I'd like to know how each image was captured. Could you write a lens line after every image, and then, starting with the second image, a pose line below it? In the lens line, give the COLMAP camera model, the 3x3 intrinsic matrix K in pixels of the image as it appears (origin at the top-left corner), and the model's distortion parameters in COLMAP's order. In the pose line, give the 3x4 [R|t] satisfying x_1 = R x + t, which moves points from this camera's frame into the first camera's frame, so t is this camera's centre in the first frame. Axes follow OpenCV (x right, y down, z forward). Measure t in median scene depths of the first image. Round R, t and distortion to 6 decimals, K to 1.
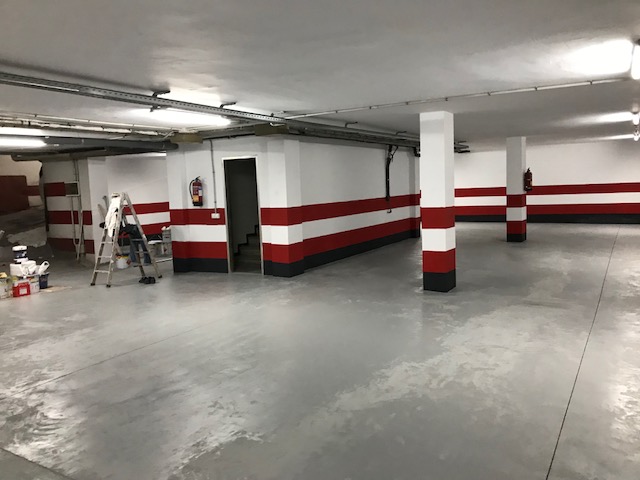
lens RADIAL K [[523.8, 0, 318.4], [0, 523.8, 235.4], [0, 0, 1]] dist [0.048265, -0.046941]
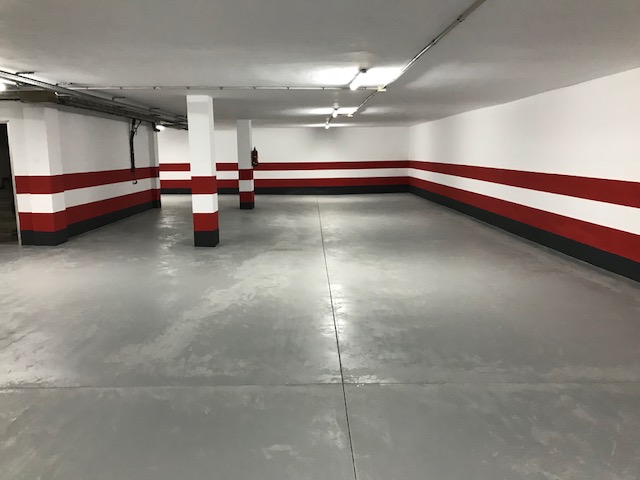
lens RADIAL K [[523.8, 0, 318.4], [0, 523.8, 235.4], [0, 0, 1]] dist [0.048265, -0.046941]
pose [[0.852728, -0.048310, 0.520116, -0.139816], [0.025195, 0.998359, 0.051423, 0.019656], [-0.521747, -0.030746, 0.852546, -0.121988]]
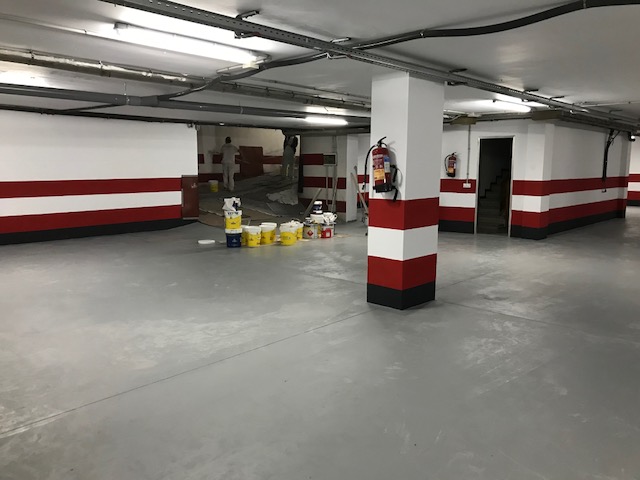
lens RADIAL K [[523.8, 0, 318.4], [0, 523.8, 235.4], [0, 0, 1]] dist [0.048265, -0.046941]
pose [[0.973729, 0.071490, -0.216196, -0.259843], [-0.063178, 0.996982, 0.045125, 0.043665], [0.218770, -0.030280, 0.975307, -0.253424]]
